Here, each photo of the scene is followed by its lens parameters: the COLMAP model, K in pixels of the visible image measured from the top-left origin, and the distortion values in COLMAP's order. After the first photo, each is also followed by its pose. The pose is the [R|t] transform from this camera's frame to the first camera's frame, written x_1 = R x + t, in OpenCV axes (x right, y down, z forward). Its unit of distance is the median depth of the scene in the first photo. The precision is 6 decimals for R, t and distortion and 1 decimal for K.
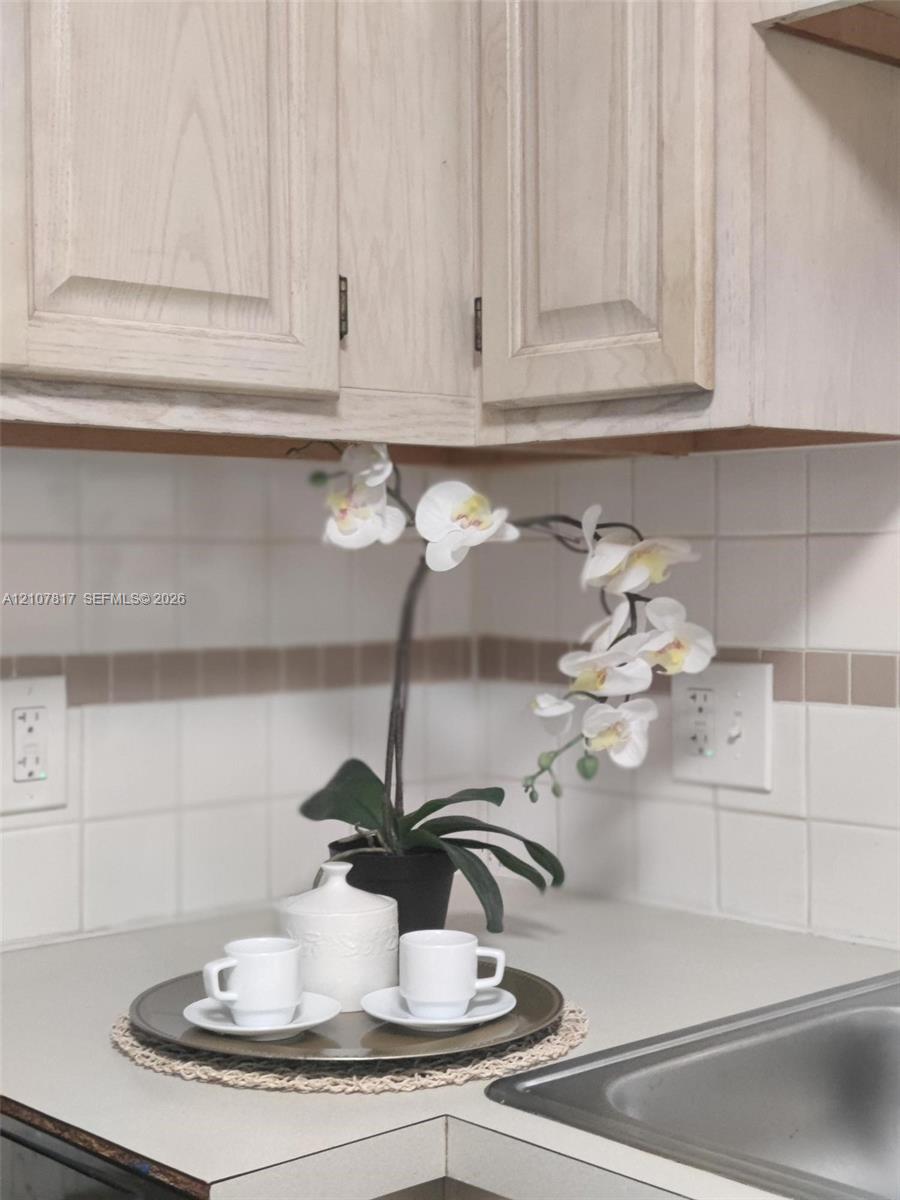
lens RADIAL K [[1789.5, 0, 450.0], [0, 1789.5, 600.0], [0, 0, 1]] dist [0.029599, 0.064596]
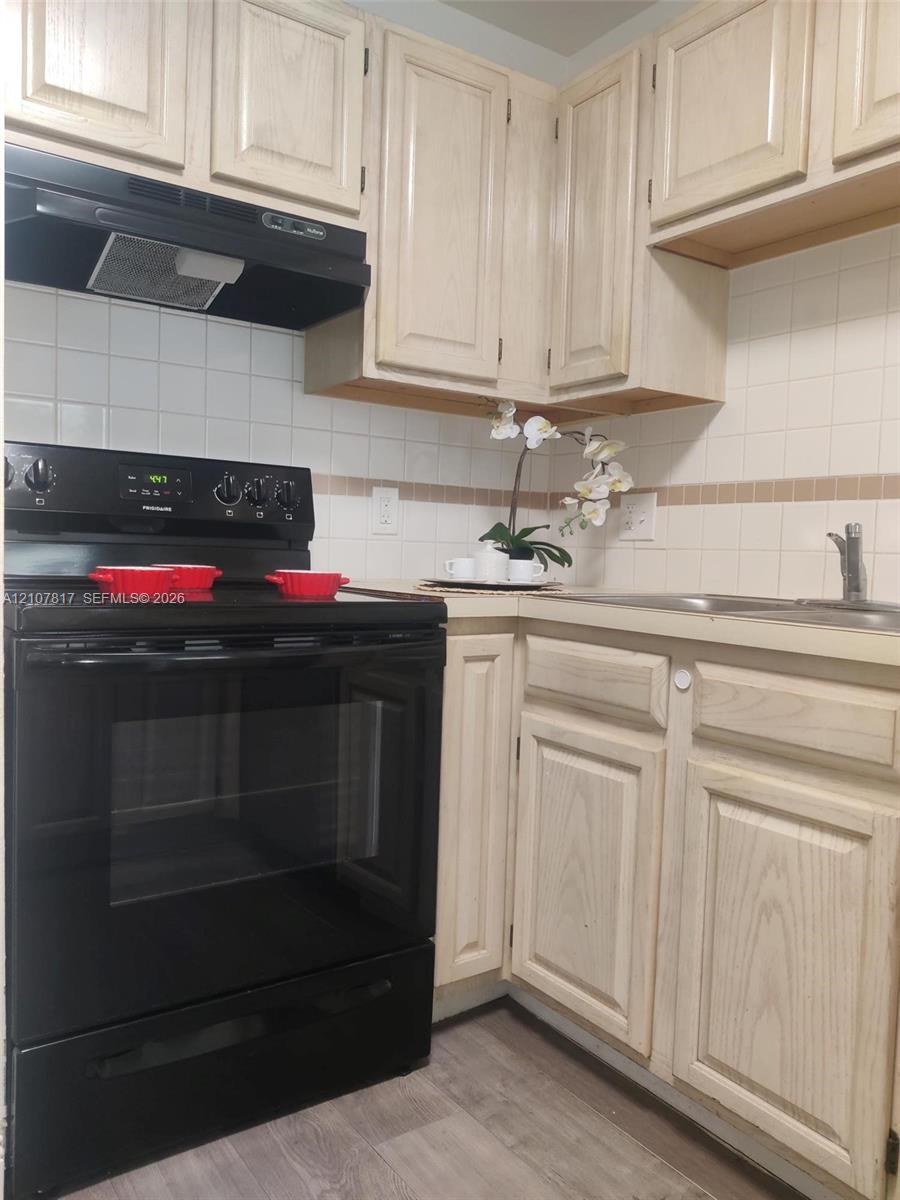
lens RADIAL K [[910.8, 0, 417.1], [0, 910.8, 599.3], [0, 0, 1]] dist [-0.004463, -0.000821]
pose [[0.987241, 0.045264, -0.152664, 0.045430], [-0.040523, 0.998599, 0.034024, 0.176542], [0.153990, -0.027404, 0.987692, -0.429909]]
